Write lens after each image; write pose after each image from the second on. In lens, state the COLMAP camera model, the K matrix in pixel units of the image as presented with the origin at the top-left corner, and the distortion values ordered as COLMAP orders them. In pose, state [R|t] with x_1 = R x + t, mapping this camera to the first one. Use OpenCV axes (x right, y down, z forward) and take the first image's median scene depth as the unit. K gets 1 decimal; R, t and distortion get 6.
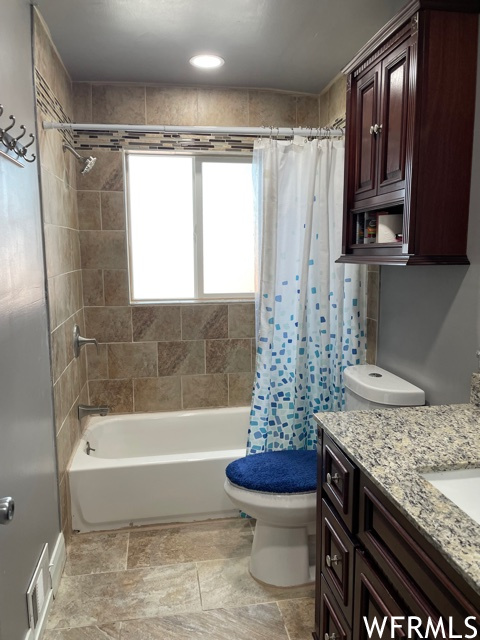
lens RADIAL K [[489.2, 0, 237.0], [0, 489.2, 319.5], [0, 0, 1]] dist [0.066546, -0.085582]
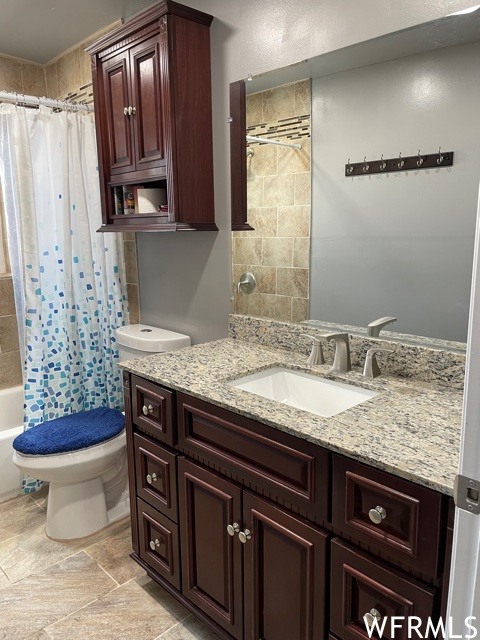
lens RADIAL K [[489.2, 0, 239.5], [0, 489.2, 320.8], [0, 0, 1]] dist [0.066546, -0.085582]
pose [[0.826588, -0.110316, 0.551890, -0.164003], [0.087473, 0.993867, 0.067648, 0.031864], [-0.555968, -0.007642, 0.831169, -0.067833]]
